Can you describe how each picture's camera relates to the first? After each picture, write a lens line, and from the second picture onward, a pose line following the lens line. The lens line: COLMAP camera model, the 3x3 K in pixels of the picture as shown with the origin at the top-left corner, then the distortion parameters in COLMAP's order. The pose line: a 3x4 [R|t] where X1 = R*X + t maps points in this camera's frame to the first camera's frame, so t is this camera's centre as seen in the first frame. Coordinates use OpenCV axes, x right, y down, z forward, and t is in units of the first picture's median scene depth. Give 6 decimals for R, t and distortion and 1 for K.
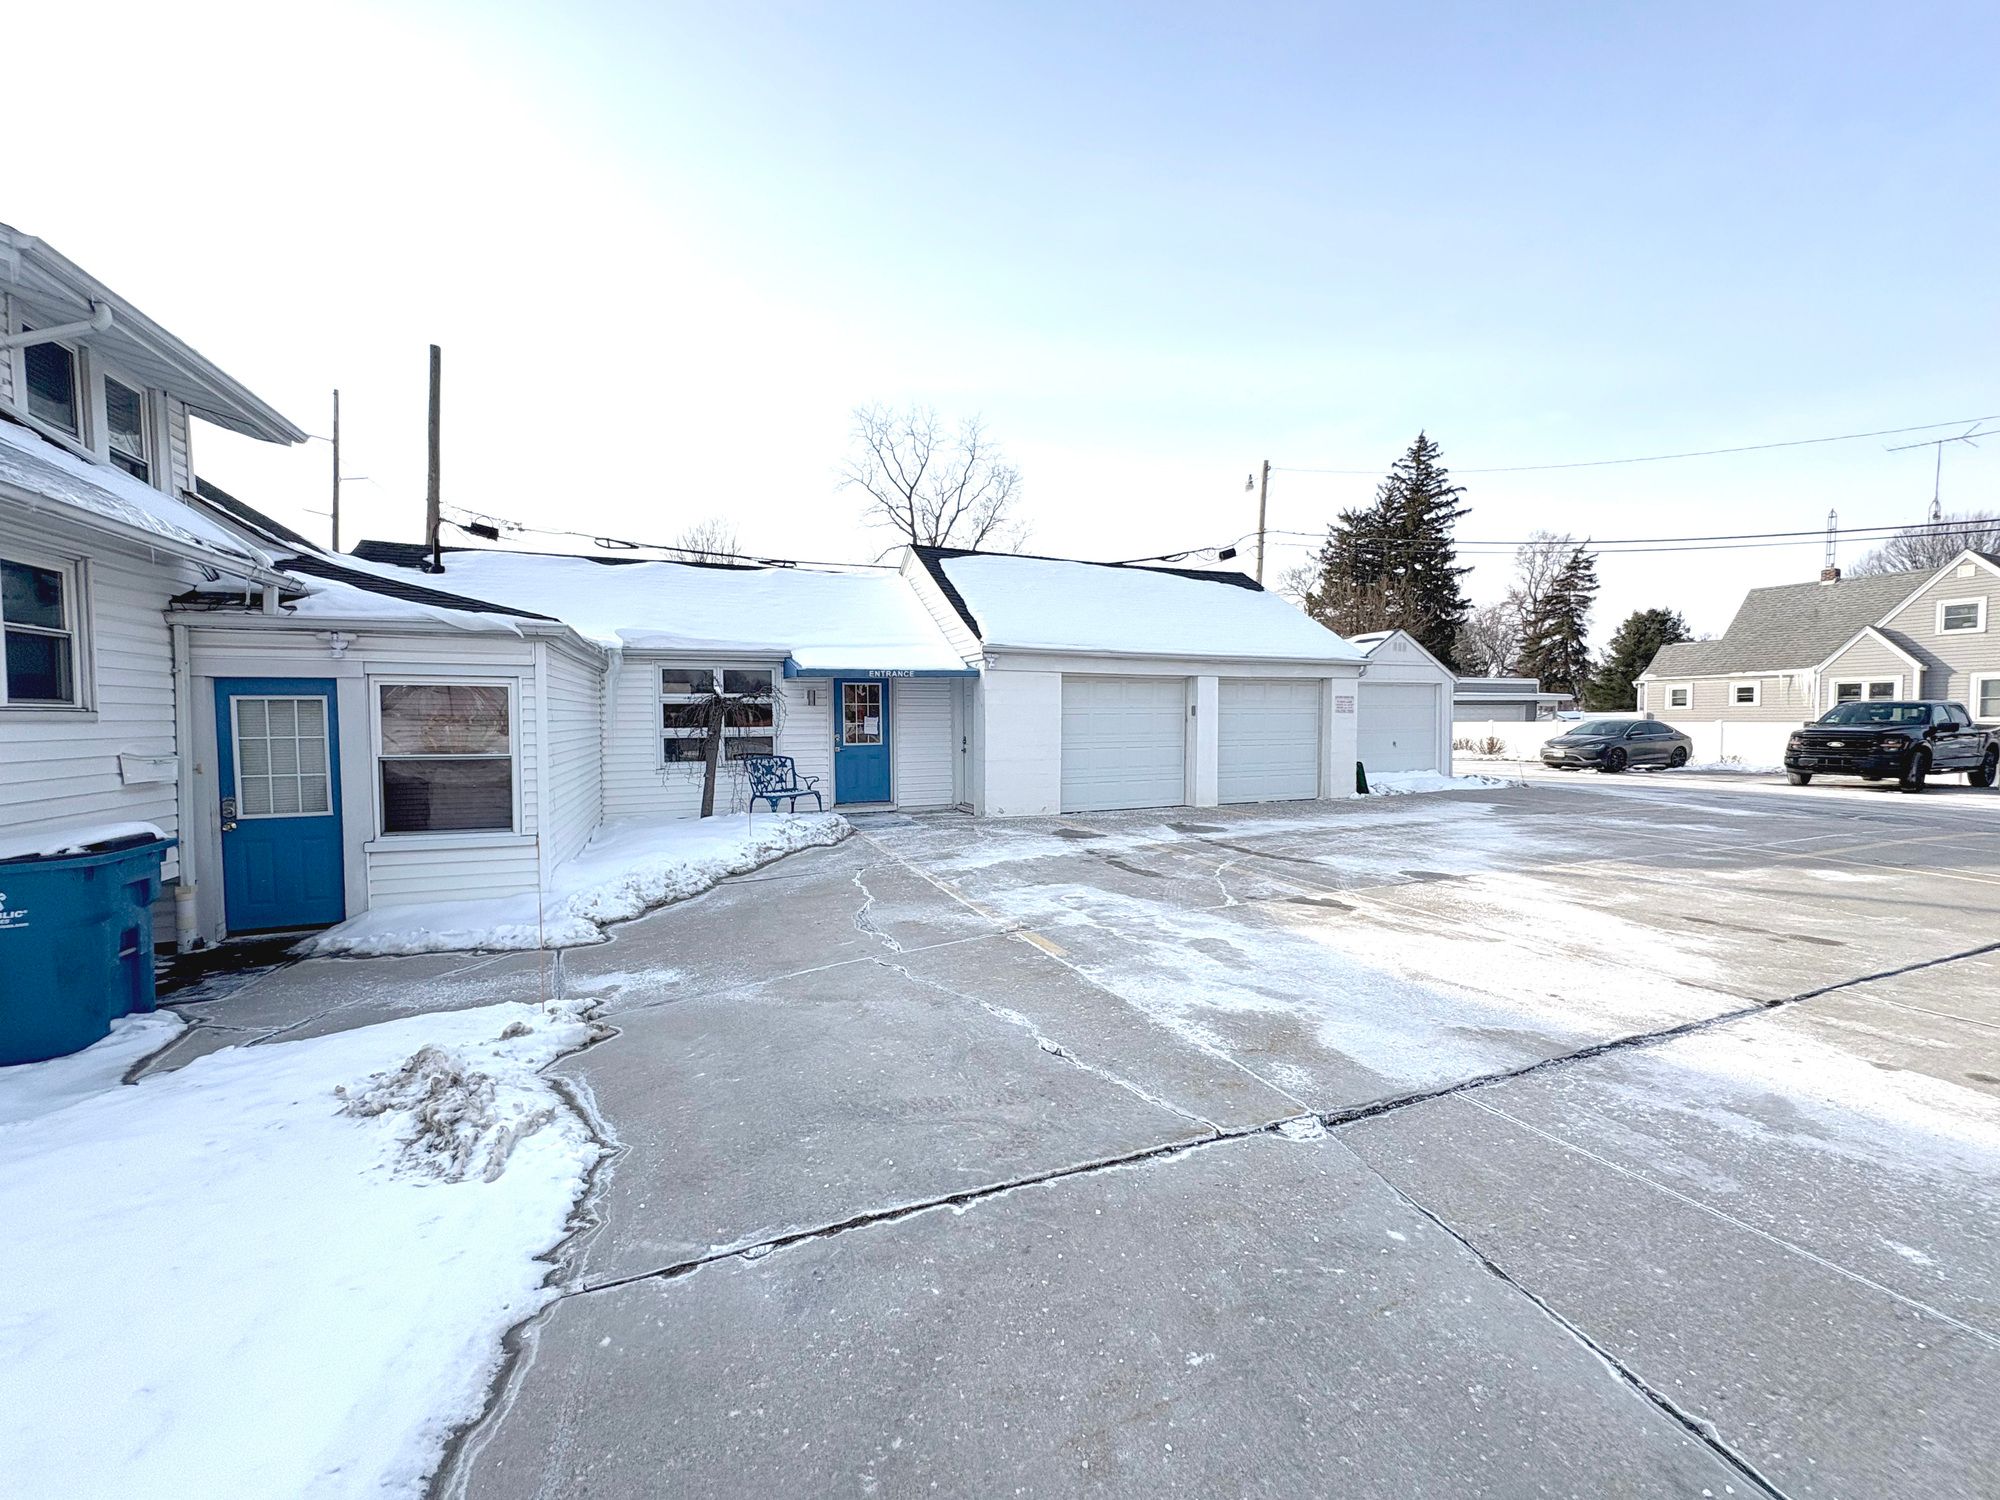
lens RADIAL K [[794.8, 0, 1000.0], [0, 794.8, 750.0], [0, 0, 1]] dist [-0.000397, 0.000005]
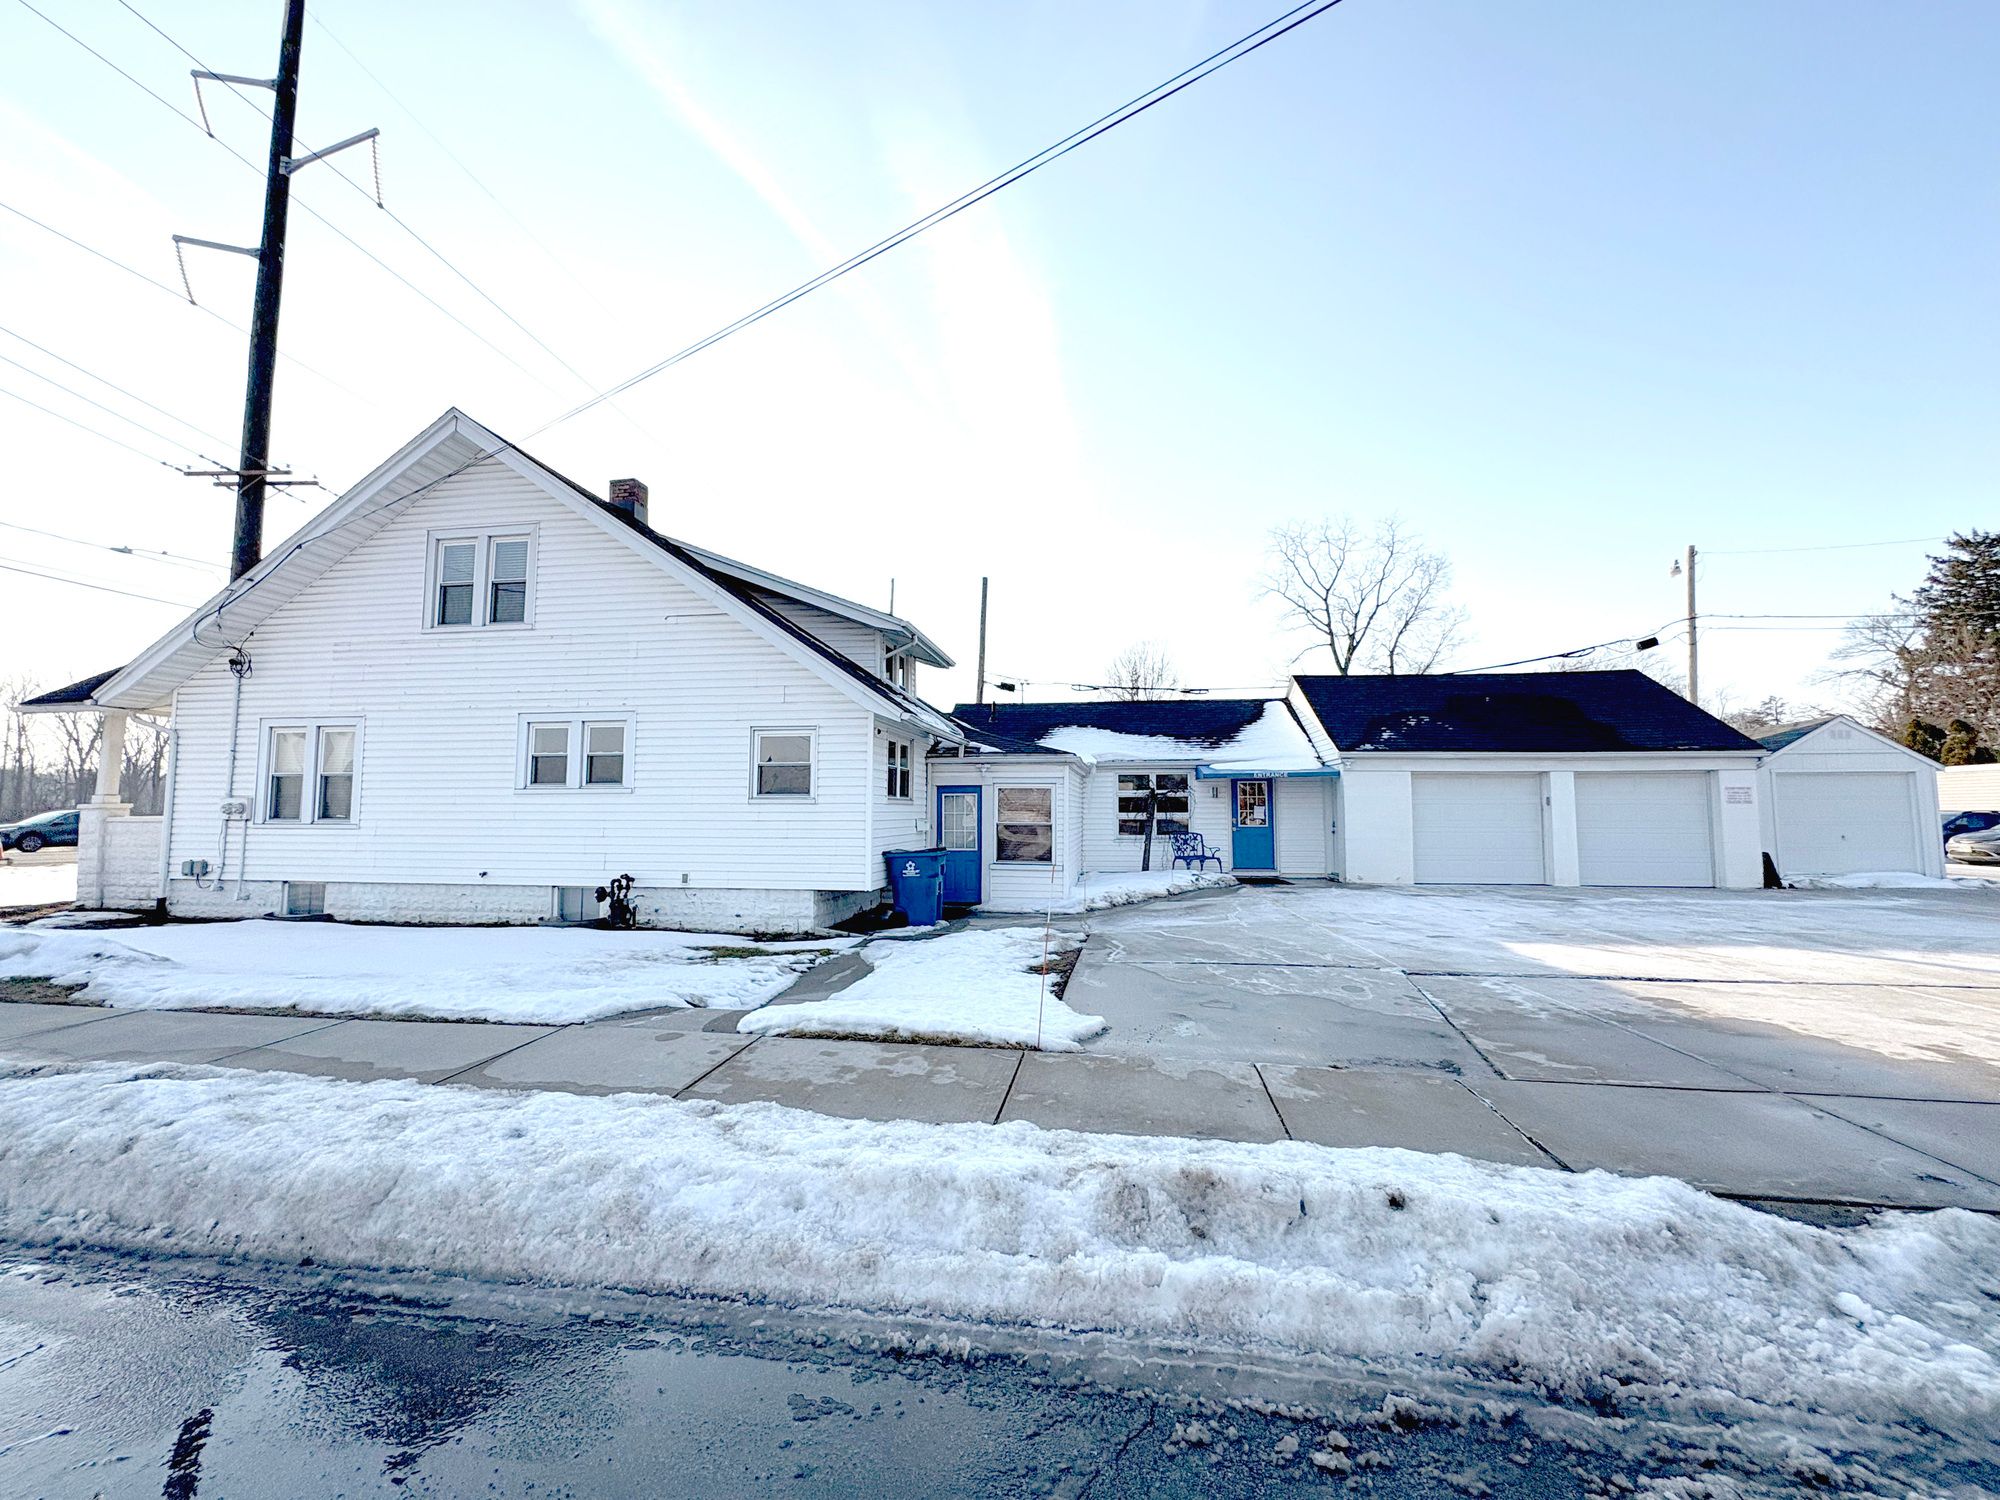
lens RADIAL K [[794.8, 0, 1000.0], [0, 794.8, 750.0], [0, 0, 1]] dist [-0.000397, 0.000005]
pose [[0.866167, -0.033866, -0.498607, 0.120444], [-0.025200, 0.993472, -0.111254, 0.022846], [0.499120, 0.108930, 0.859659, -0.363133]]
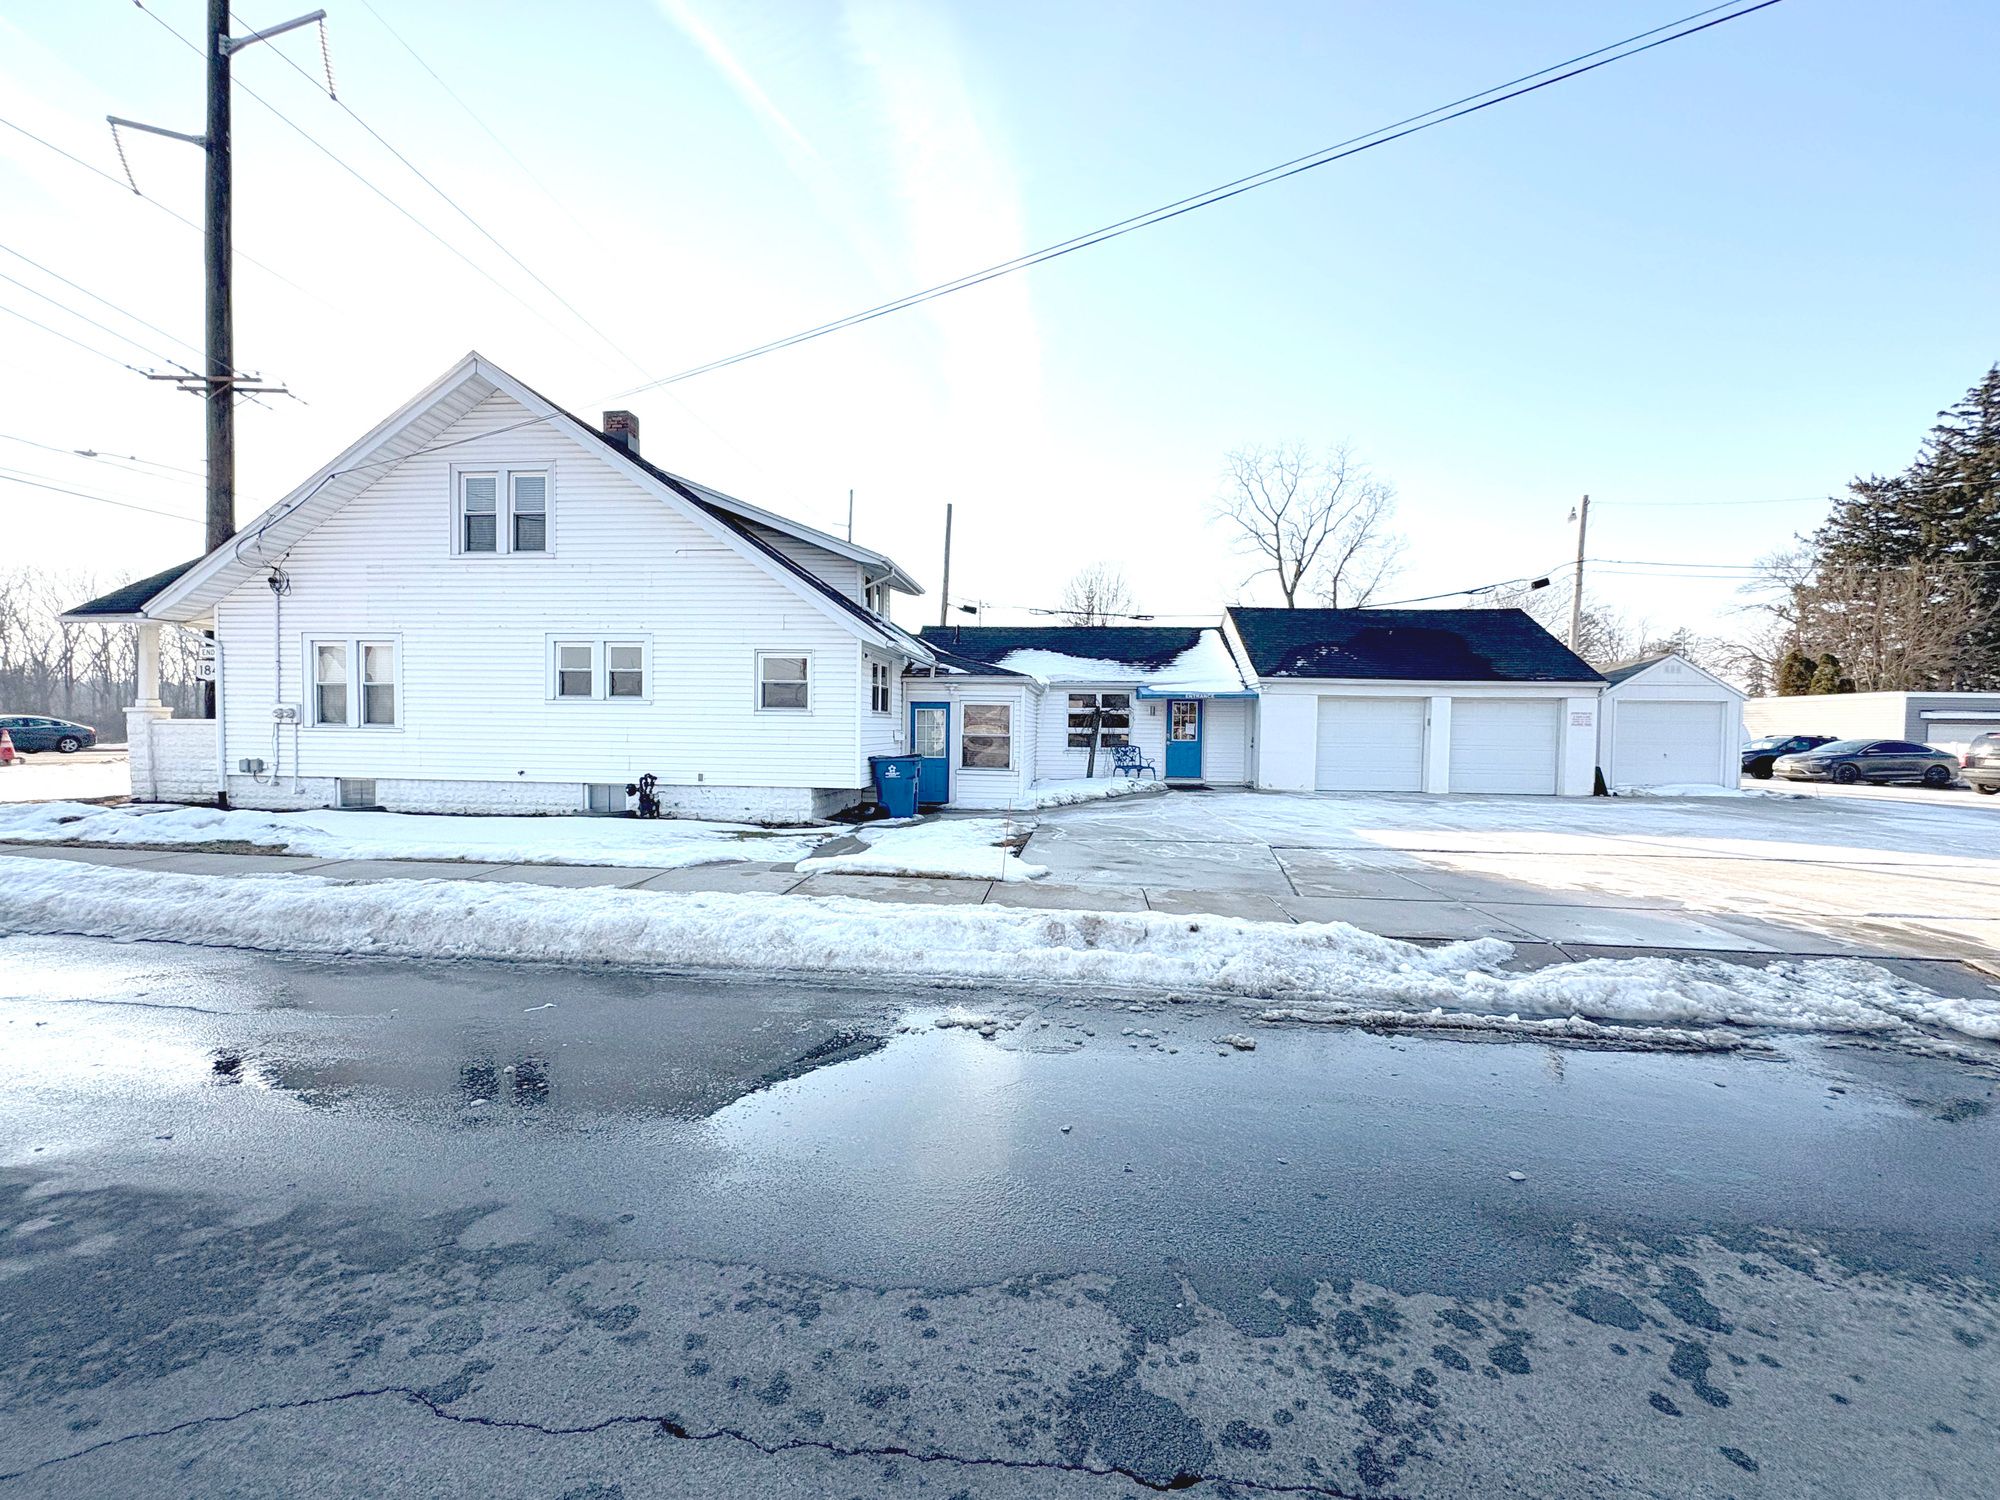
lens RADIAL K [[794.8, 0, 1000.0], [0, 794.8, 750.0], [0, 0, 1]] dist [-0.000397, 0.000005]
pose [[0.892834, 0.029221, -0.449437, 0.183303], [-0.035848, 0.999338, -0.006242, 0.030435], [0.448957, 0.021684, 0.893290, -0.500544]]
